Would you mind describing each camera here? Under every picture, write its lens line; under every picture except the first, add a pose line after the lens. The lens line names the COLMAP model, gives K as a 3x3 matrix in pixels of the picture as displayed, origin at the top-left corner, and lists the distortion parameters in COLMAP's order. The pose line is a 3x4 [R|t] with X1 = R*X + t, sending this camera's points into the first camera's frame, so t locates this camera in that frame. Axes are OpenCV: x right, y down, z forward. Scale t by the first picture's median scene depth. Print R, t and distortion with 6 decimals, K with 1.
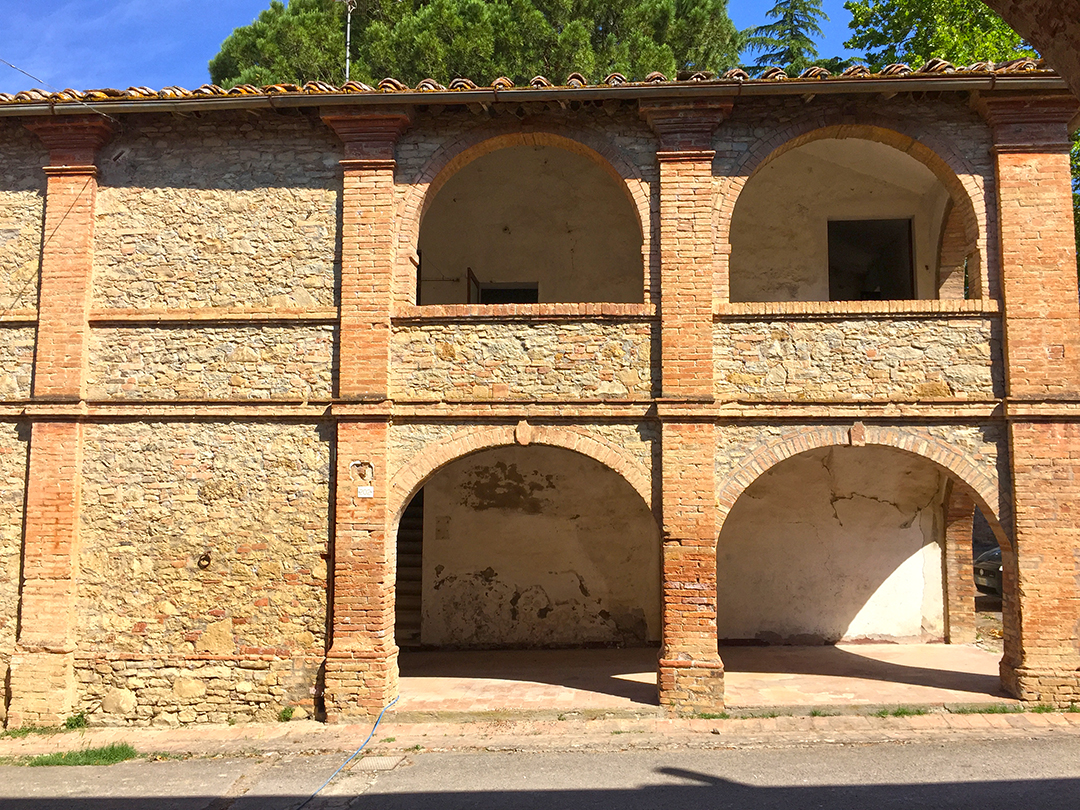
lens RADIAL K [[923.7, 0, 531.9], [0, 923.7, 402.7], [0, 0, 1]] dist [0.084617, -0.126248]
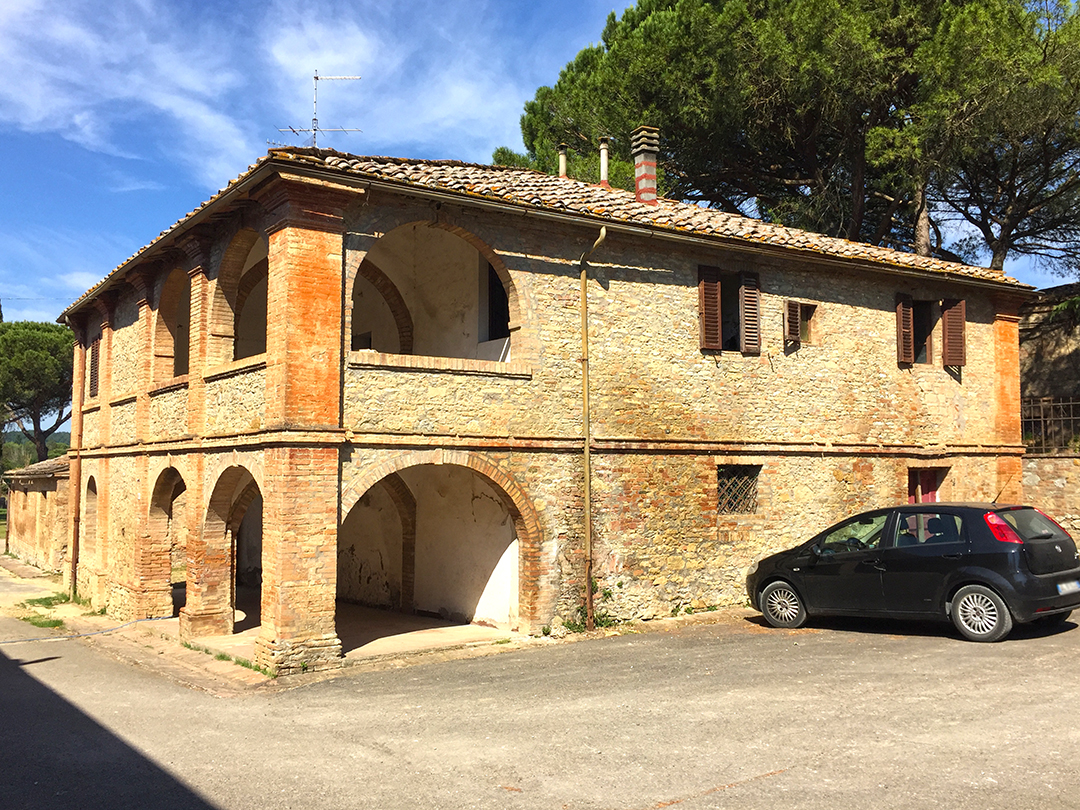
lens RADIAL K [[923.7, 0, 531.9], [0, 923.7, 402.7], [0, 0, 1]] dist [0.084617, -0.126248]
pose [[0.663133, -0.065096, -0.745665, 1.615912], [0.090465, 0.995878, -0.006487, 0.000763], [0.743014, -0.063155, 0.666289, 0.395886]]
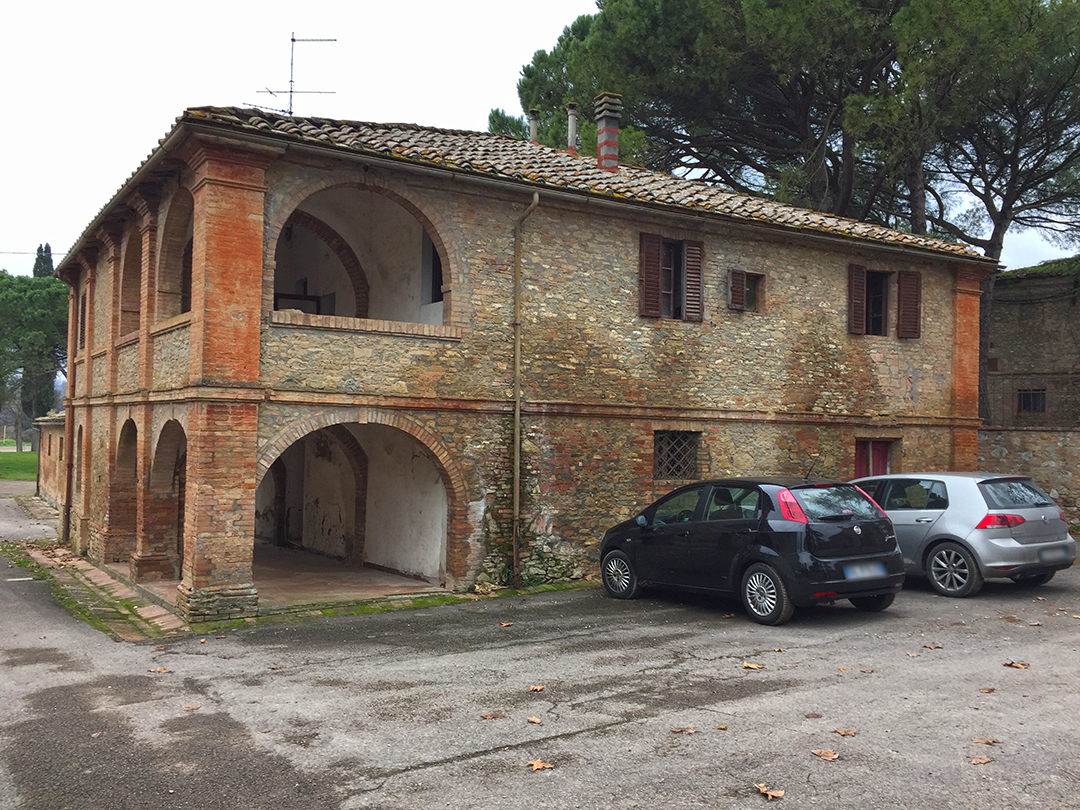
lens RADIAL K [[892.8, 0, 532.9], [0, 892.8, 408.7], [0, 0, 1]] dist [0.075358, -0.086672]
pose [[0.637593, -0.012348, -0.770275, 1.701822], [0.067418, 0.996930, 0.039824, 0.010305], [0.767418, -0.077321, 0.636467, 0.523154]]
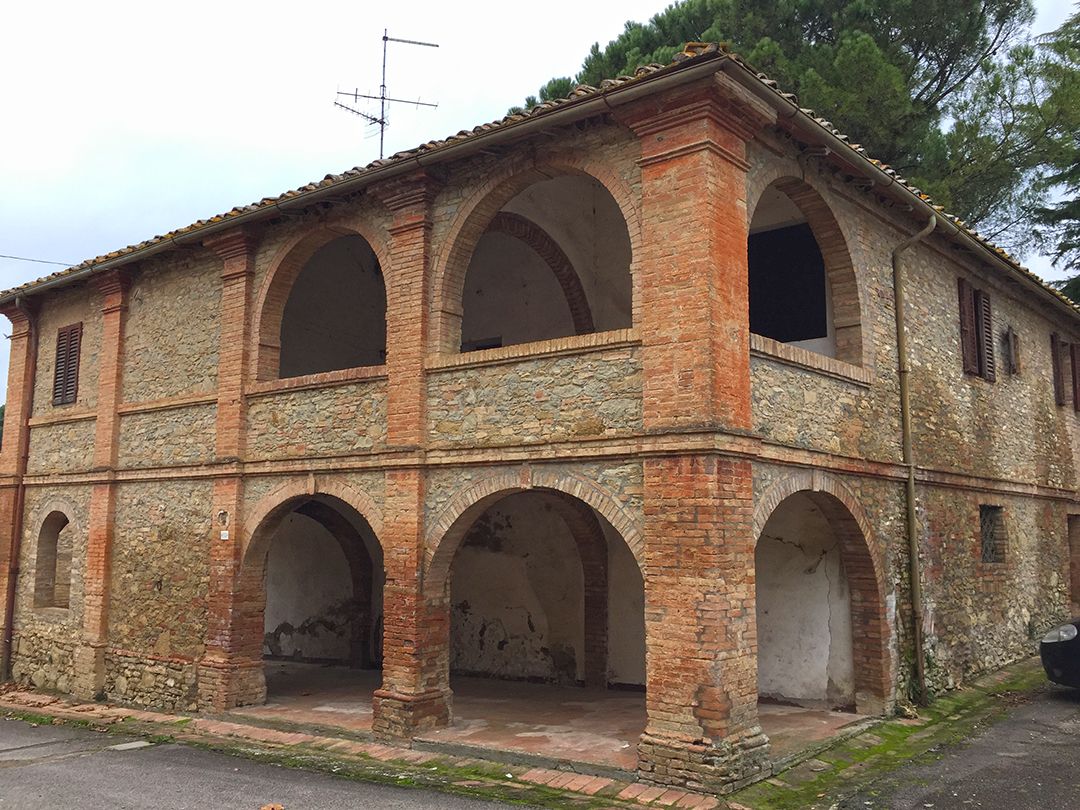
lens RADIAL K [[904.1, 0, 540.0], [0, 904.1, 405.0], [0, 0, 1]] dist [0.086076, -0.135584]
pose [[0.839577, -0.074531, -0.538103, 0.860359], [0.057373, 0.997169, -0.048599, 0.004767], [0.540202, 0.009930, 0.841477, 0.186420]]
